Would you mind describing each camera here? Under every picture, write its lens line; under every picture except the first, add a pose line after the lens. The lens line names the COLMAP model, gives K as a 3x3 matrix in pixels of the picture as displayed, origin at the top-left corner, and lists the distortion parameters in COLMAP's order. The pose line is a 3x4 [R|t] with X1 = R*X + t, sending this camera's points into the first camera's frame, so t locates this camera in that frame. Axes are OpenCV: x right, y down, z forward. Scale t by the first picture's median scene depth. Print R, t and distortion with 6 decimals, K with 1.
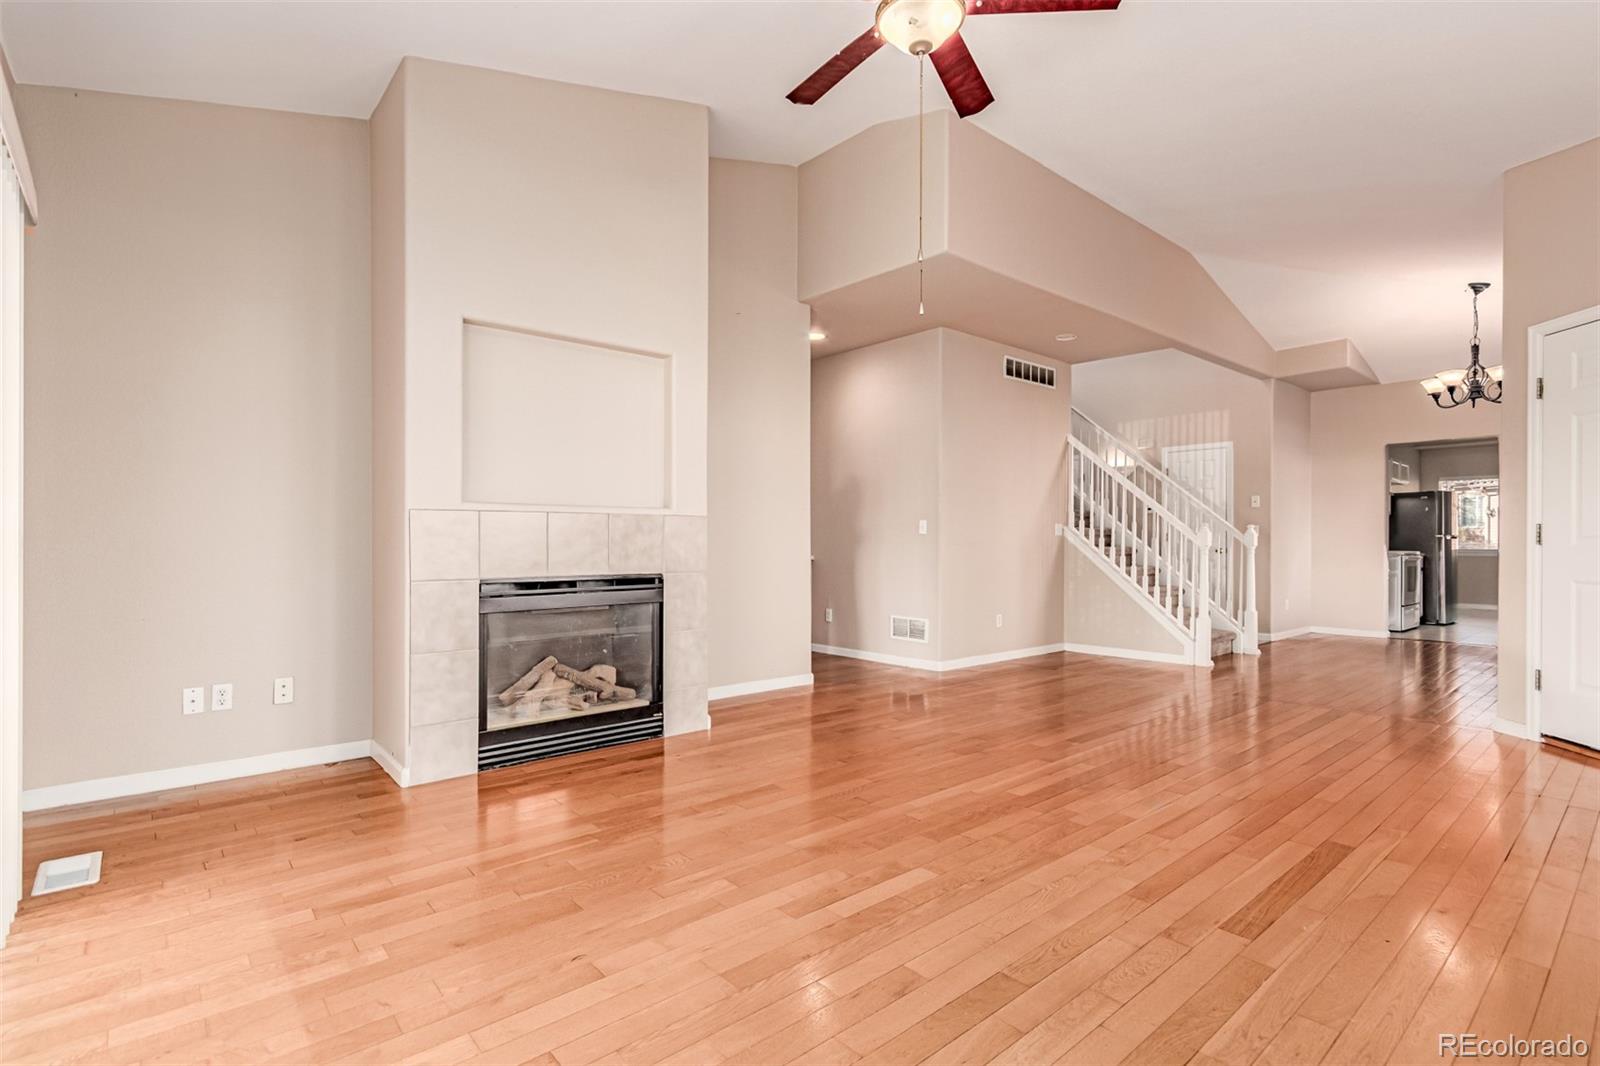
lens RADIAL K [[763.4, 0, 784.6], [0, 763.4, 540.3], [0, 0, 1]] dist [0.001945, 0.000101]
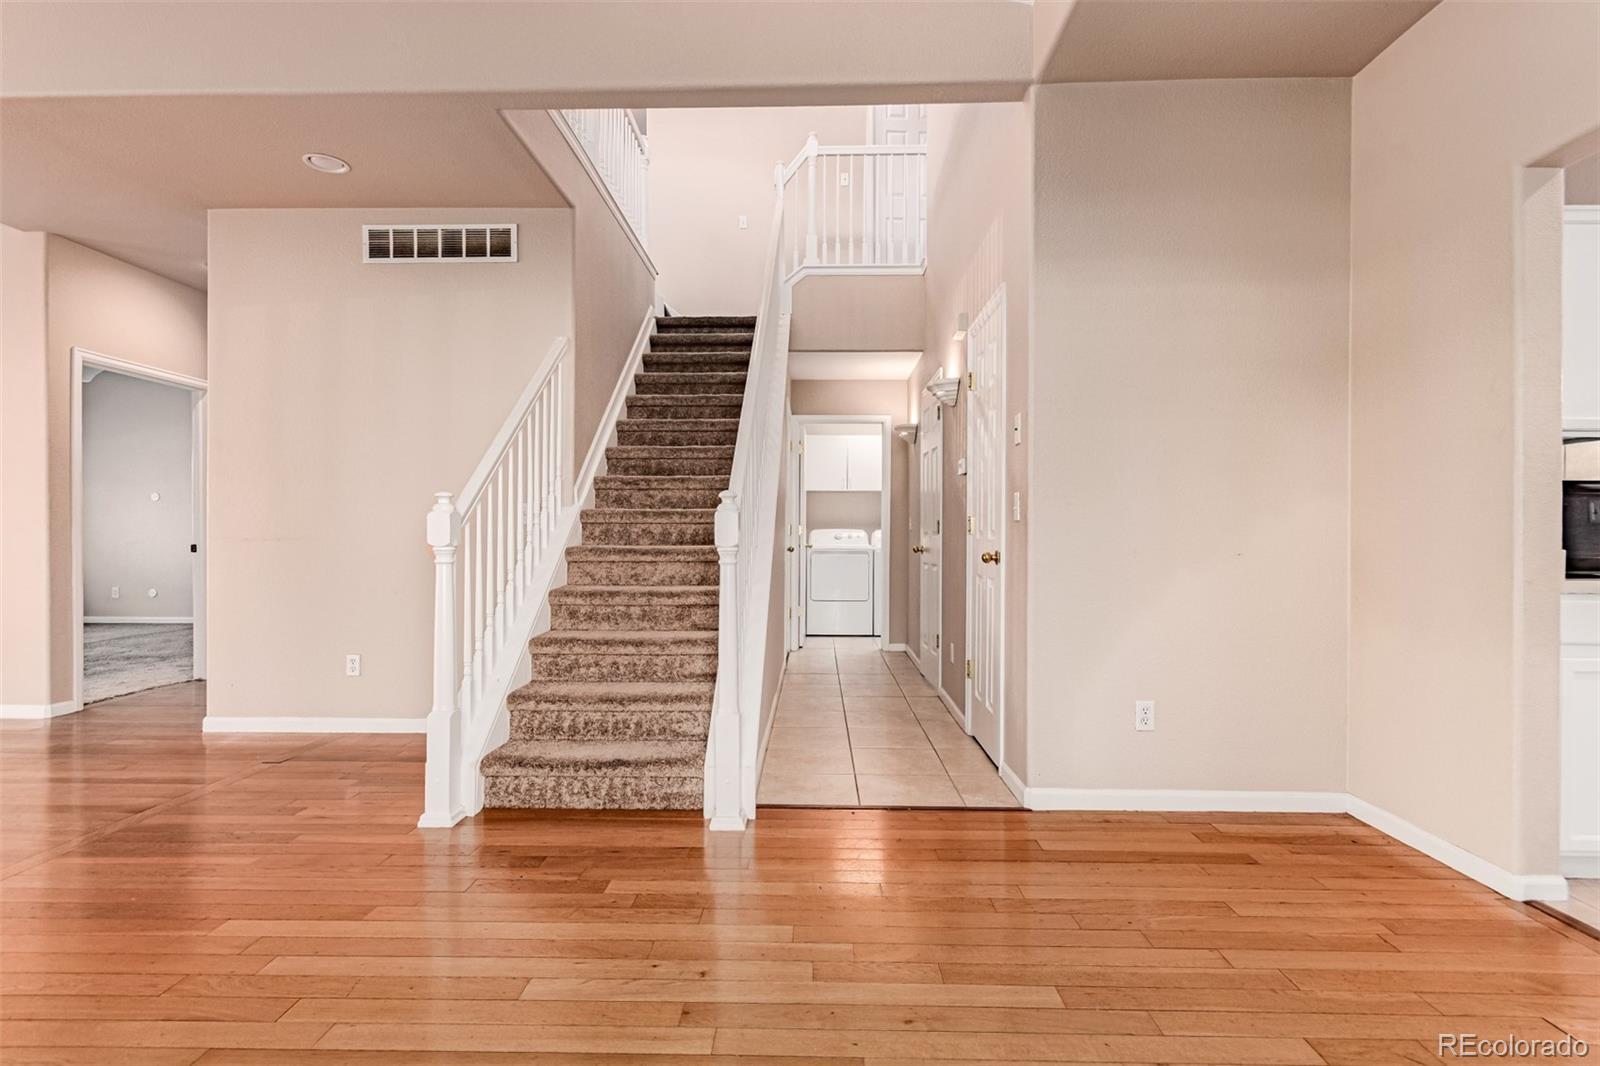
lens RADIAL K [[755.9, 0, 833.5], [0, 755.9, 539.9], [0, 0, 1]] dist [0.002646, 0.000339]
pose [[0.750352, 0.004225, -0.661025, 0.767800], [0.001790, 0.999963, 0.008422, 0.000231], [0.661036, -0.007503, 0.750317, 0.636230]]
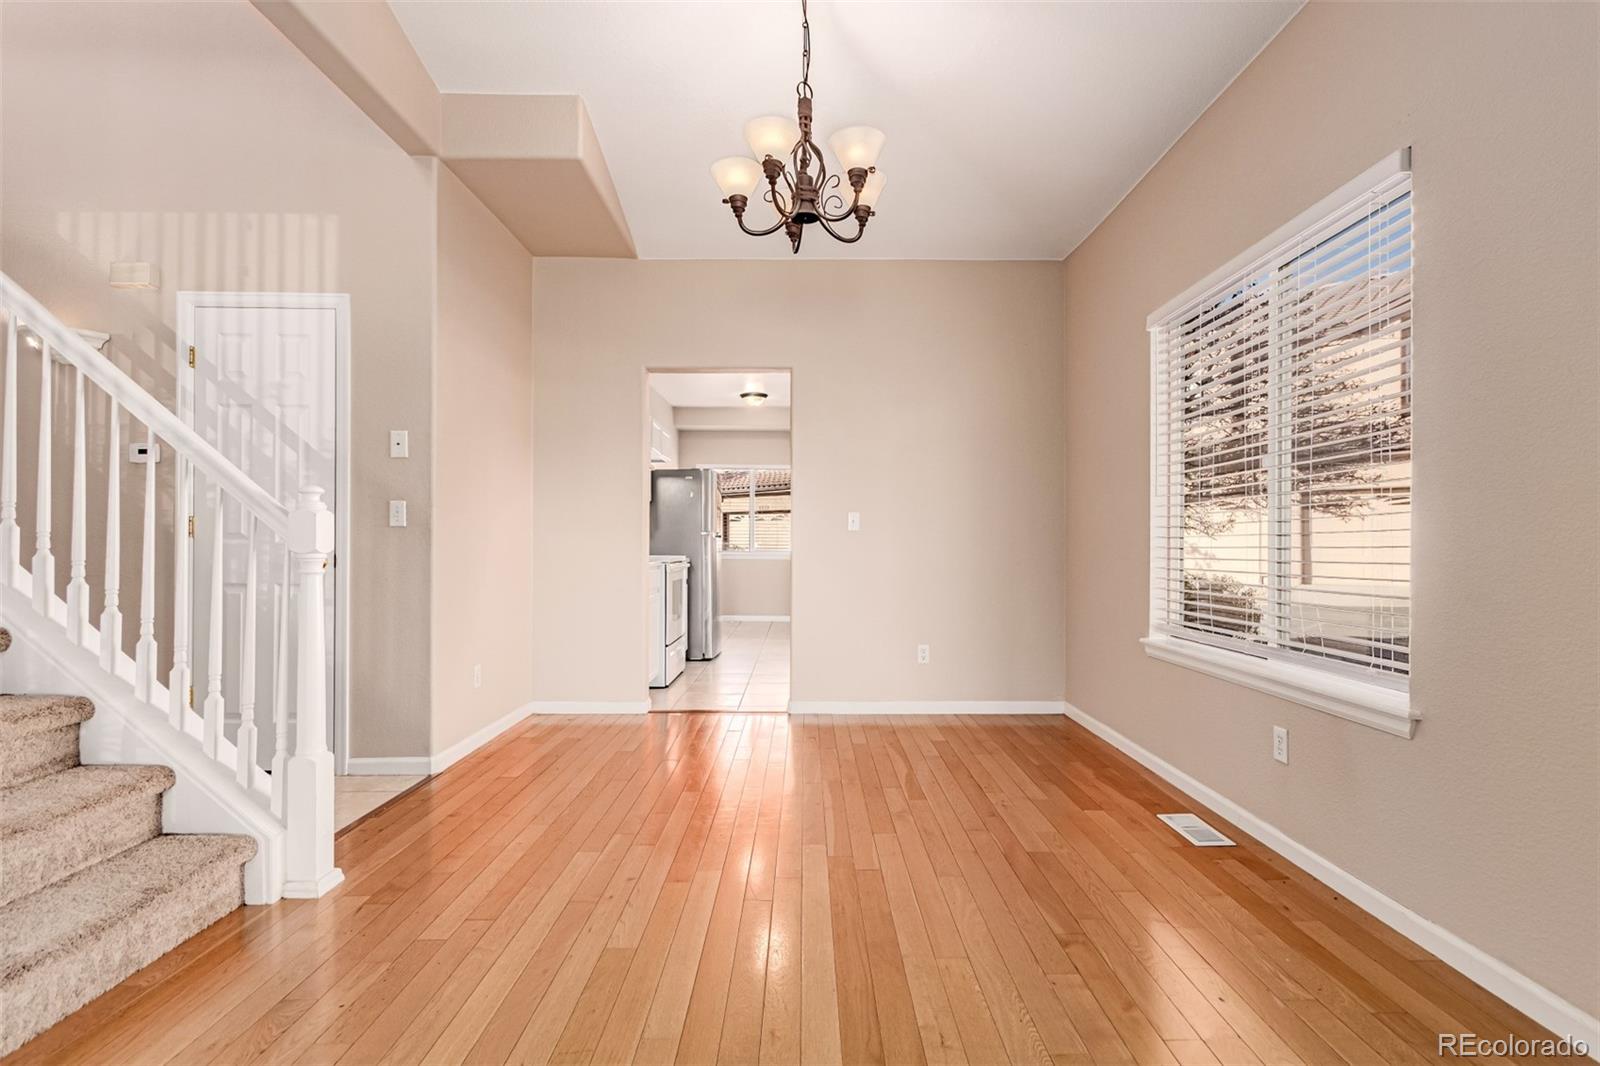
lens RADIAL K [[763.4, 0, 784.6], [0, 763.4, 540.3], [0, 0, 1]] dist [0.001945, 0.000101]
pose [[0.659859, 0.001803, 0.751388, 0.429585], [0.000647, 0.999995, -0.002968, 0.003865], [-0.751390, 0.002445, 0.659854, 0.548864]]
